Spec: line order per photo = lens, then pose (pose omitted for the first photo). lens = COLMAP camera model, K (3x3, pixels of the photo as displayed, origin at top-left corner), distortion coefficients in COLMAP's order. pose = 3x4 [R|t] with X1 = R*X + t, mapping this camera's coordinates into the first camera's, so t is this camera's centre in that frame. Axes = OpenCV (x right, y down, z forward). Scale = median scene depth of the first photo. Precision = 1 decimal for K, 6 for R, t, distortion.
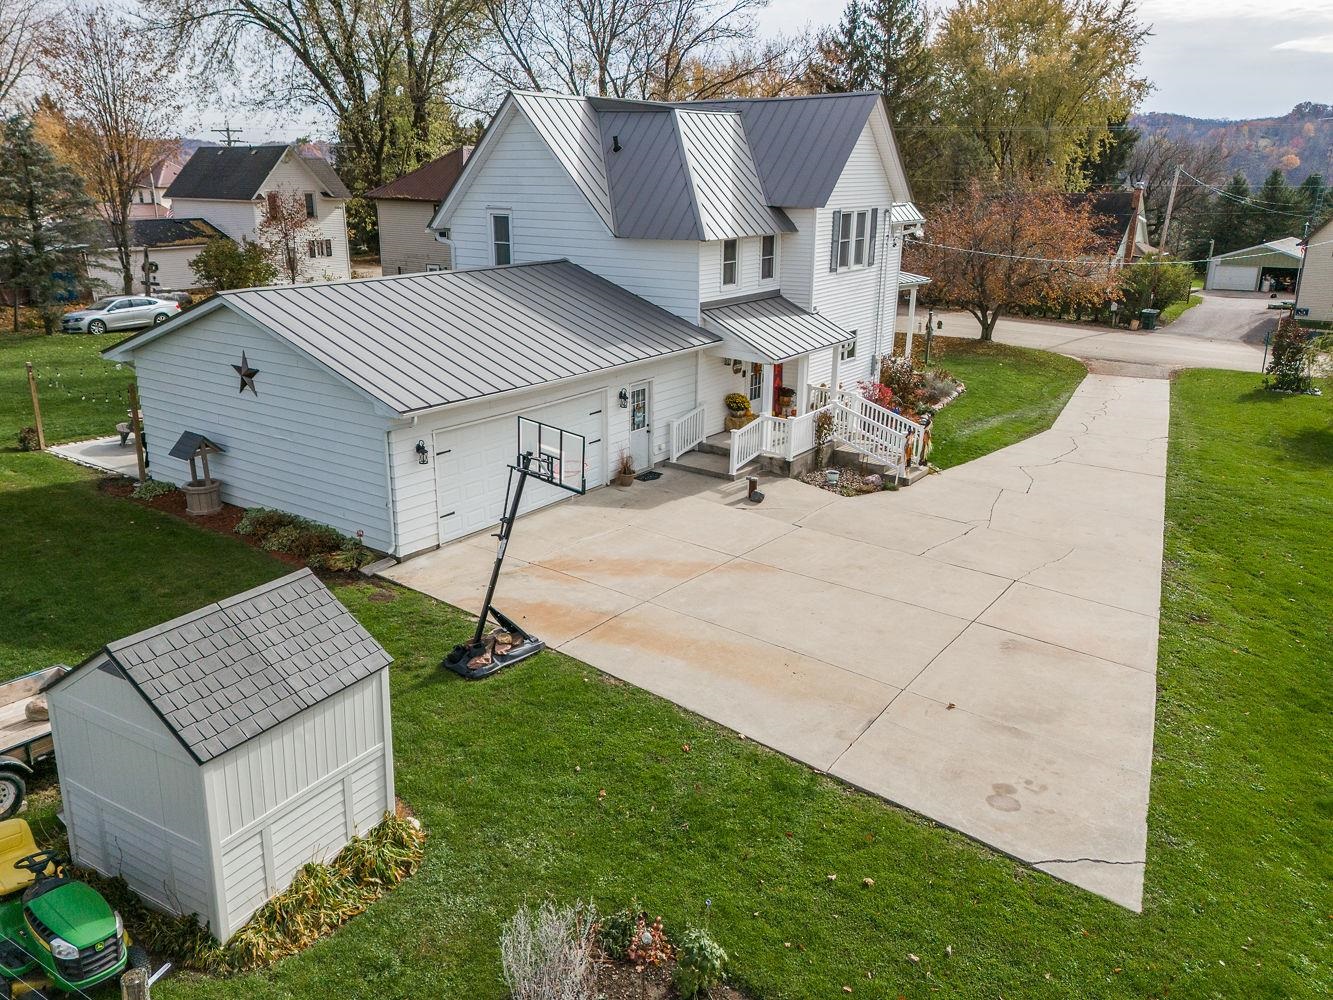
lens RADIAL K [[1022.5, 0, 627.2], [0, 1022.5, 500.0], [0, 0, 1]] dist [0.073451, -0.094463]
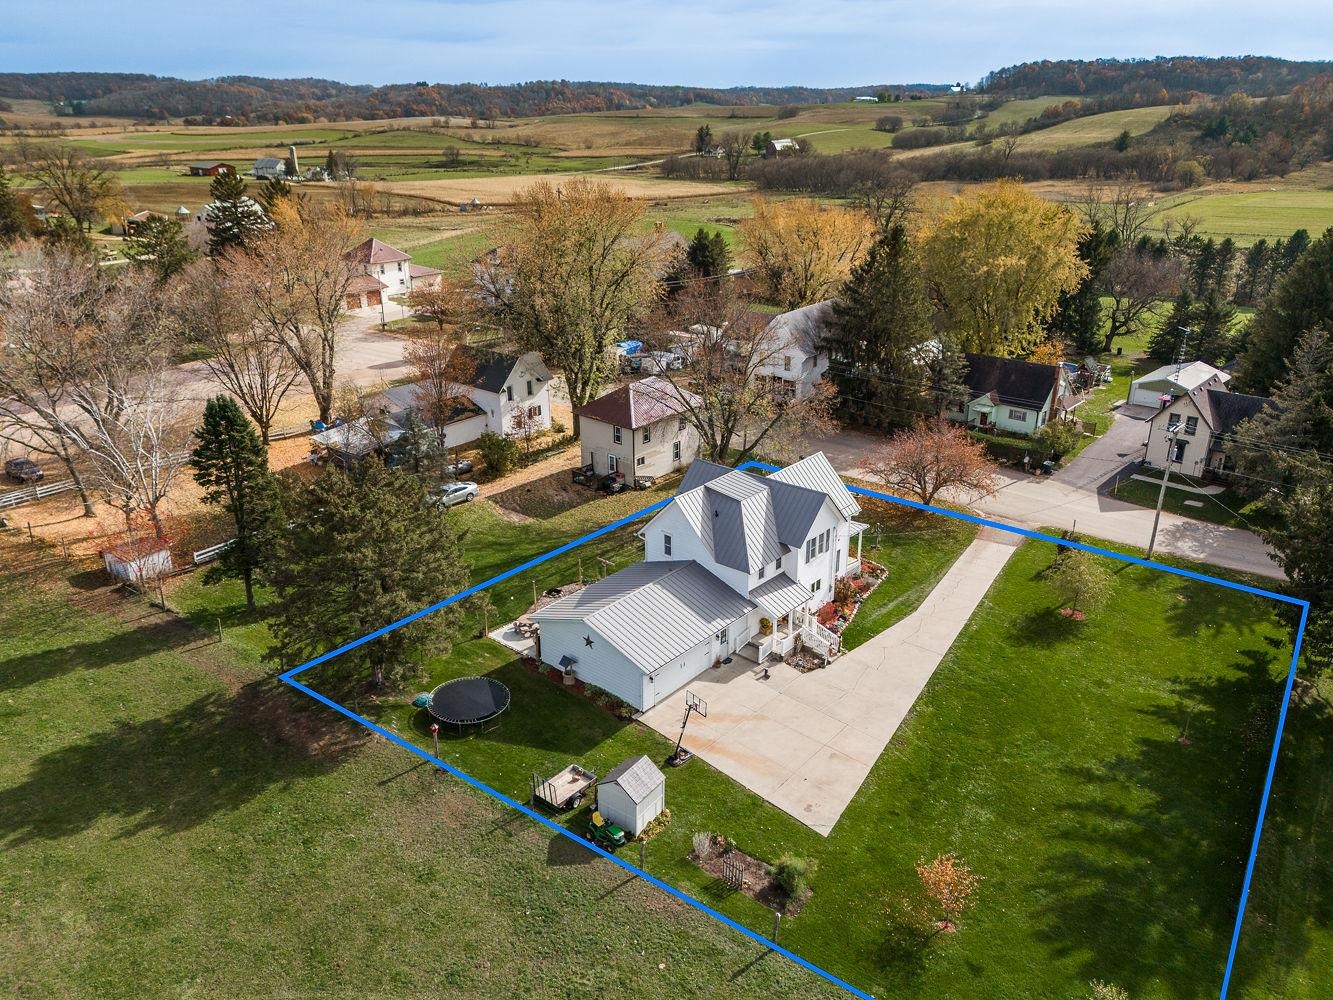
lens RADIAL K [[975.9, 0, 666.5], [0, 975.9, 500.0], [0, 0, 1]] dist [0.083936, -0.079339]
pose [[0.998219, 0.014807, -0.057783, 0.004266], [-0.009680, 0.996072, 0.088018, -0.635280], [0.058860, -0.087302, 0.994442, -1.409257]]
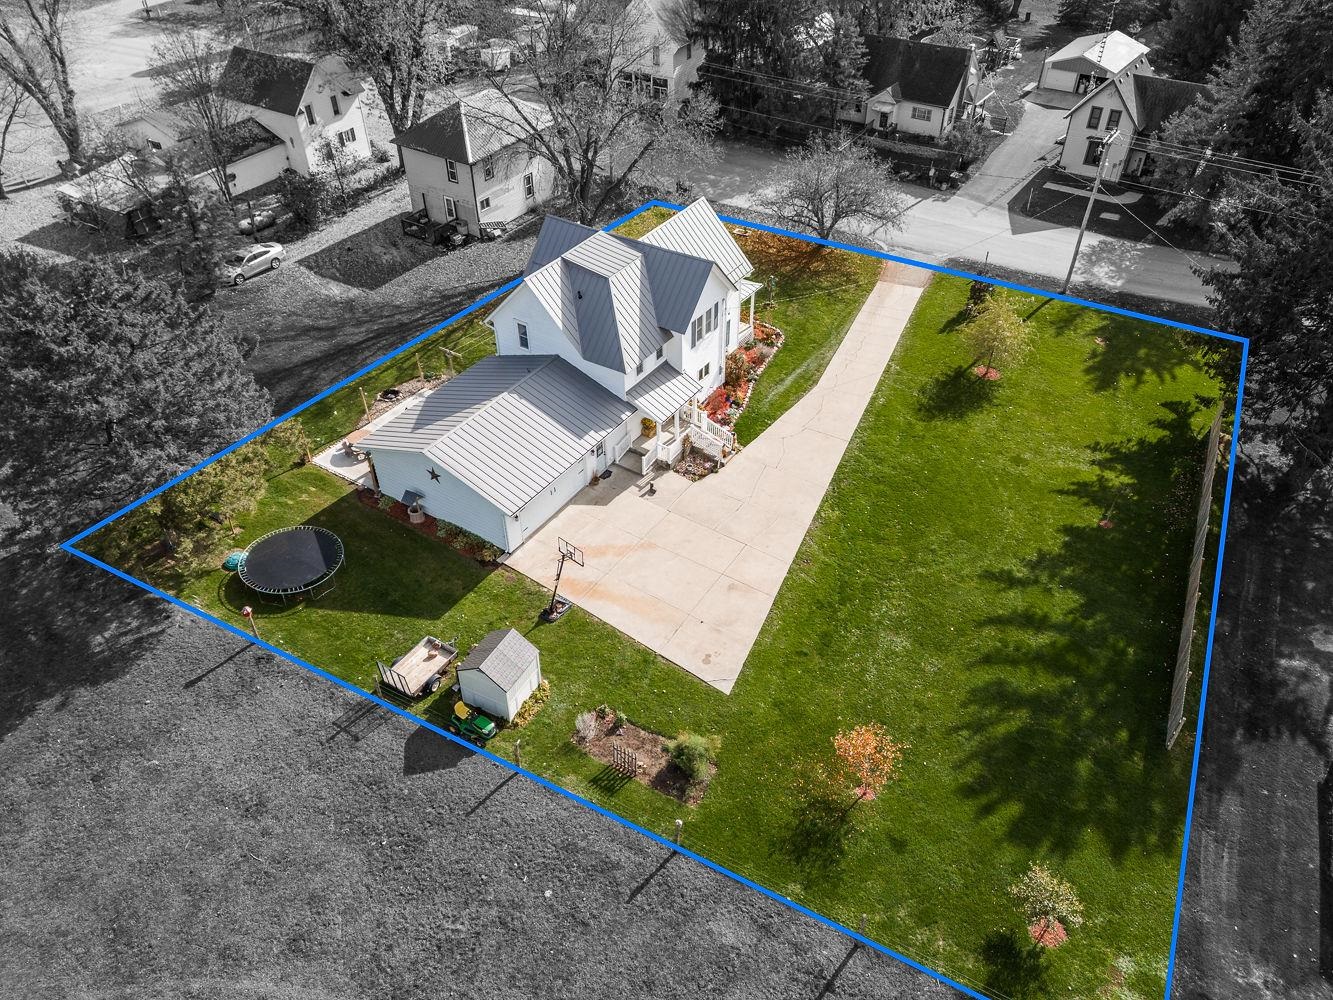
lens RADIAL K [[975.9, 0, 666.5], [0, 975.9, 500.0], [0, 0, 1]] dist [0.083936, -0.079339]
pose [[0.997018, -0.054970, 0.054169, 0.034505], [0.029679, 0.921027, 0.388367, -0.773731], [-0.071240, -0.385601, 0.919911, -0.952259]]
